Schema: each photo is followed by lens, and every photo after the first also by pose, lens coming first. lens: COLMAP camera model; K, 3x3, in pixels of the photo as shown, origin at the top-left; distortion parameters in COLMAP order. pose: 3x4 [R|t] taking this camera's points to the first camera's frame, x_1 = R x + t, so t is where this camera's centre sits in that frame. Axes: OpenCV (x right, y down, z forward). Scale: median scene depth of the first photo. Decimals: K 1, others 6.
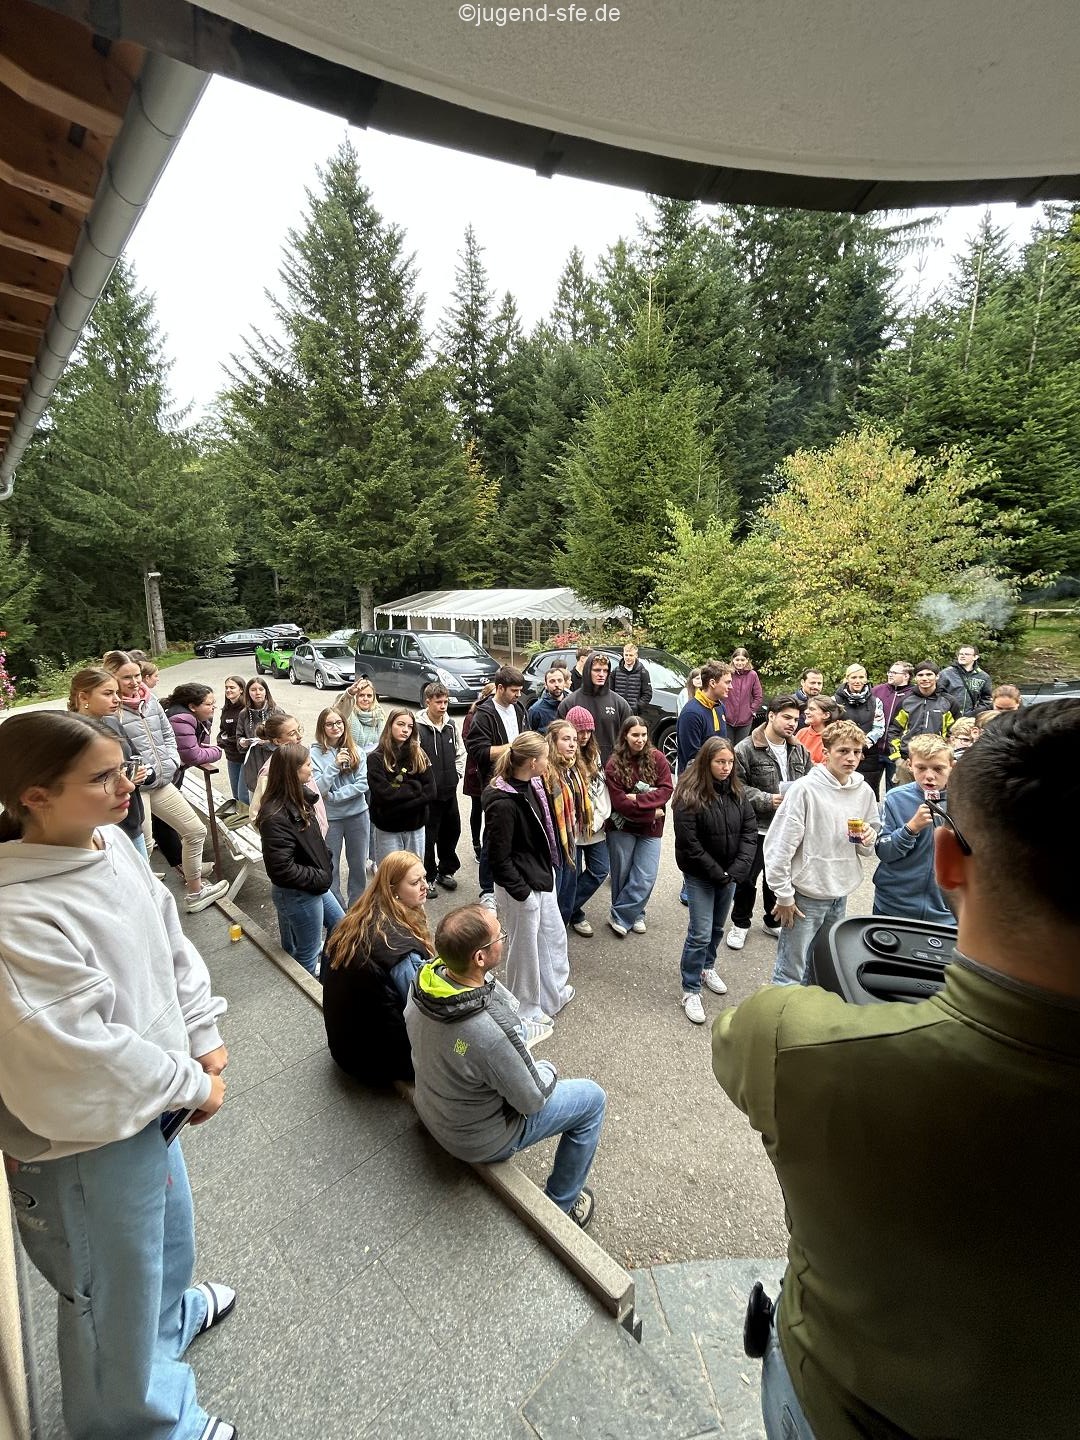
lens RADIAL K [[589.8, 0, 528.6], [0, 589.8, 717.6], [0, 0, 1]] dist [-0.003297, 0.001691]
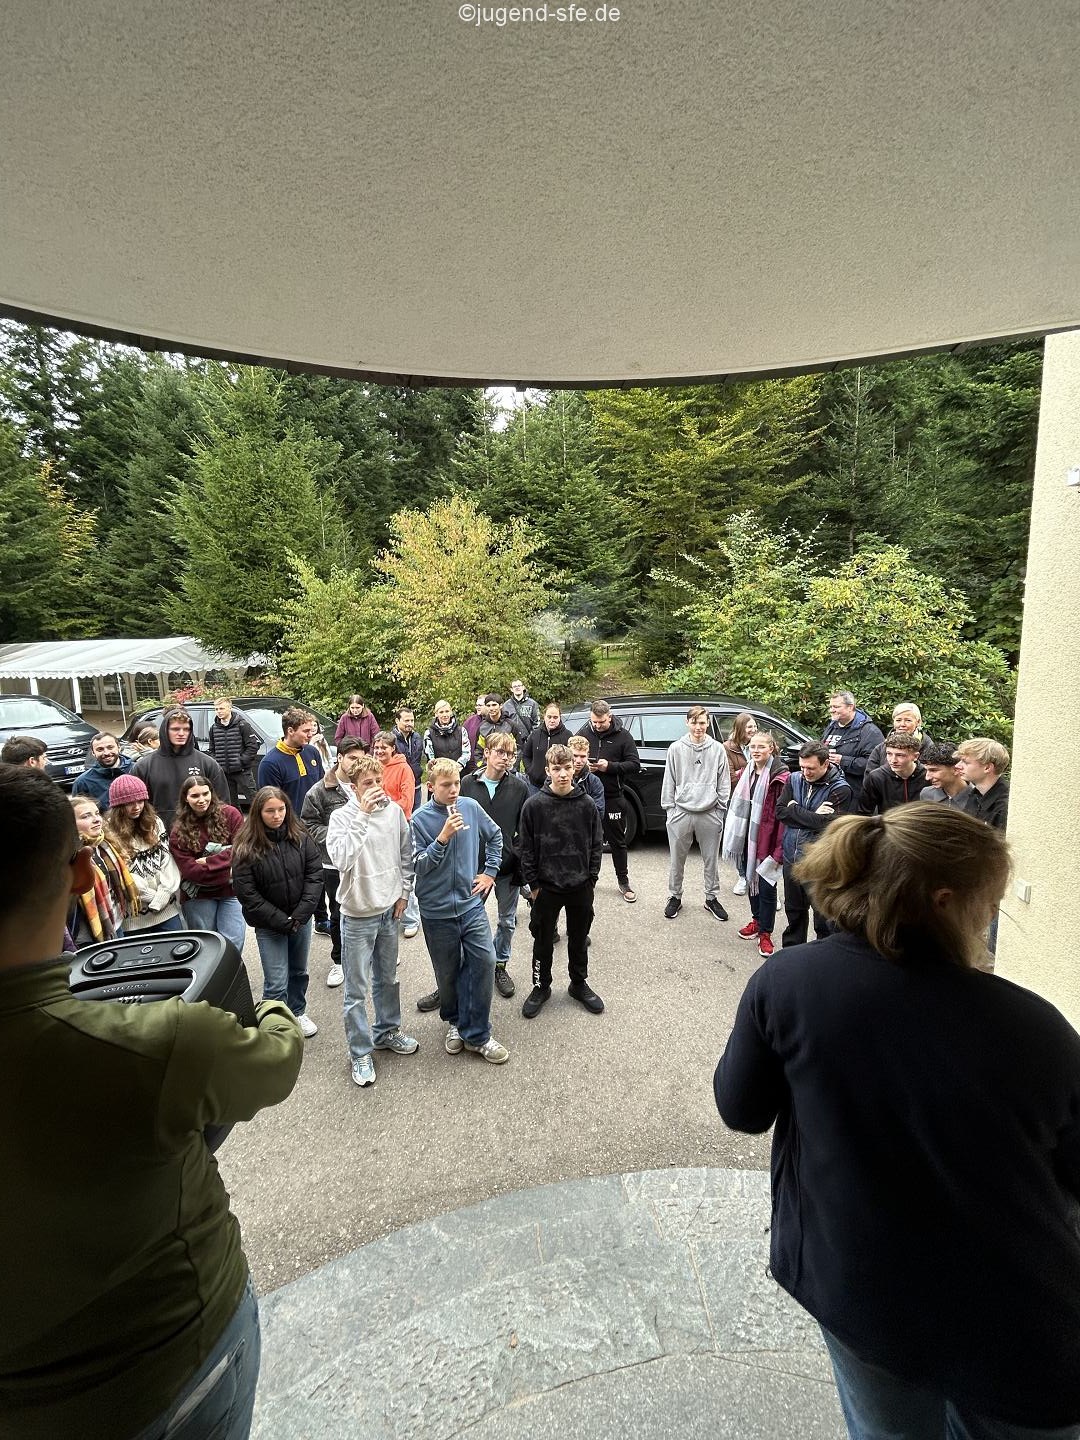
lens RADIAL K [[589.8, 0, 545.5], [0, 589.8, 720.3], [0, 0, 1]] dist [-0.003297, 0.001691]
pose [[0.850671, -0.098635, 0.516362, 0.041943], [0.131767, 0.990891, -0.027800, 0.002076], [-0.508916, 0.091688, 0.855919, -0.026704]]
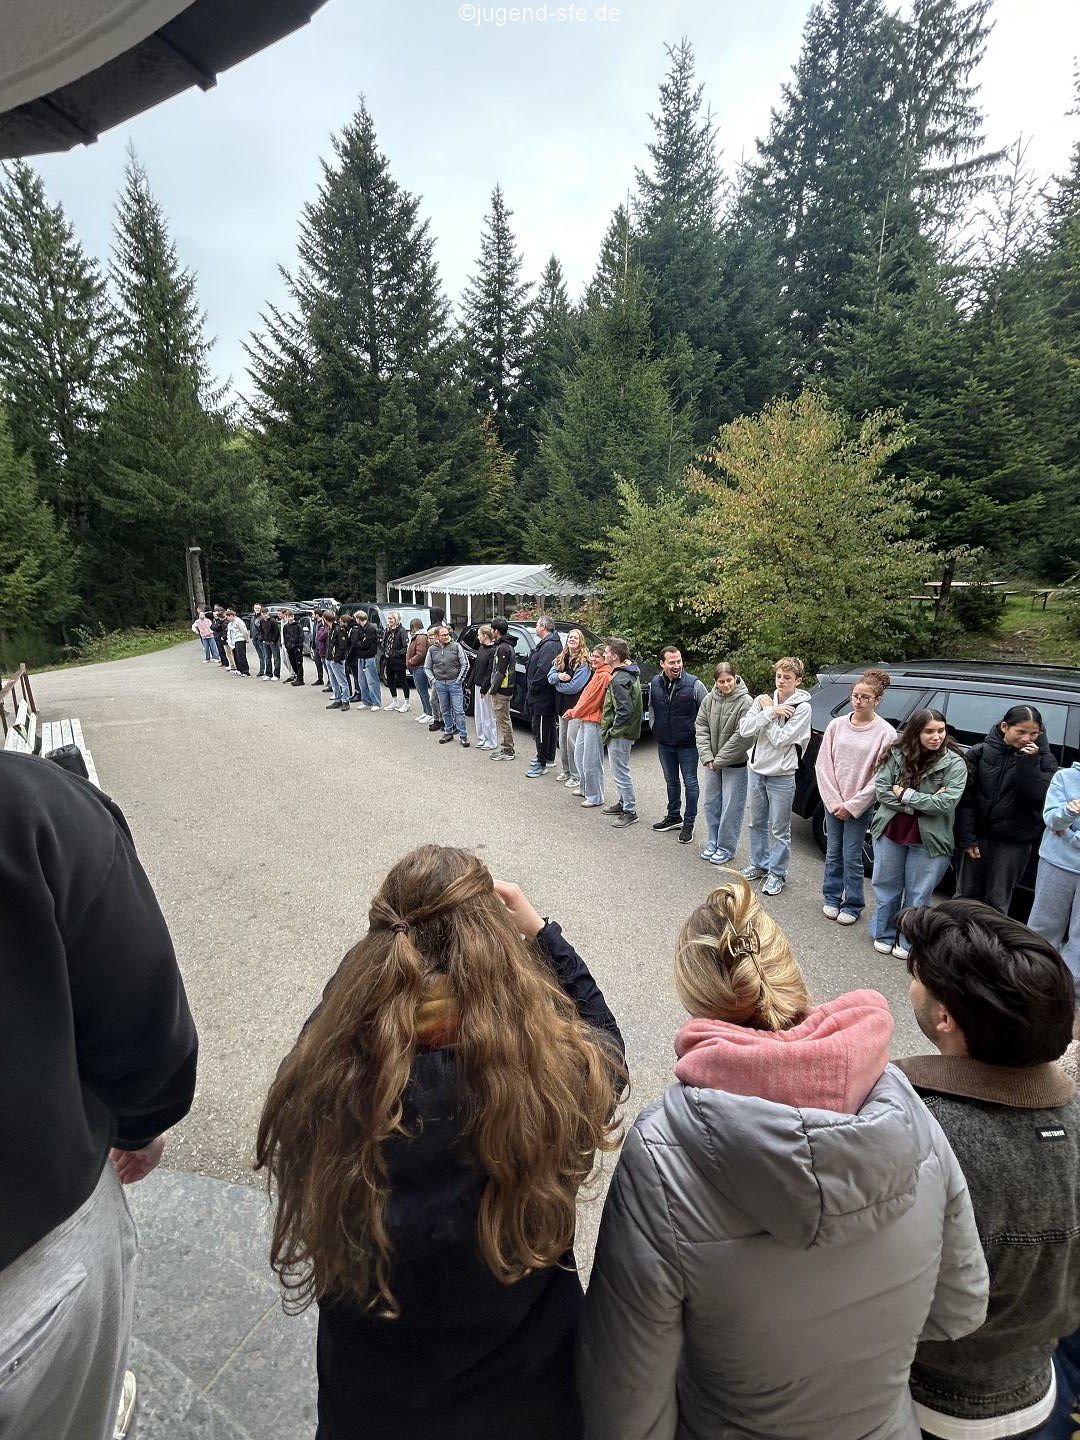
lens RADIAL K [[589.8, 0, 553.2], [0, 589.8, 718.4], [0, 0, 1]] dist [-0.003297, 0.001691]
pose [[0.994972, 0.030074, -0.095534, 0.148933], [-0.026431, 0.998883, 0.039175, 0.001461], [0.096605, -0.036453, 0.994655, 0.003937]]
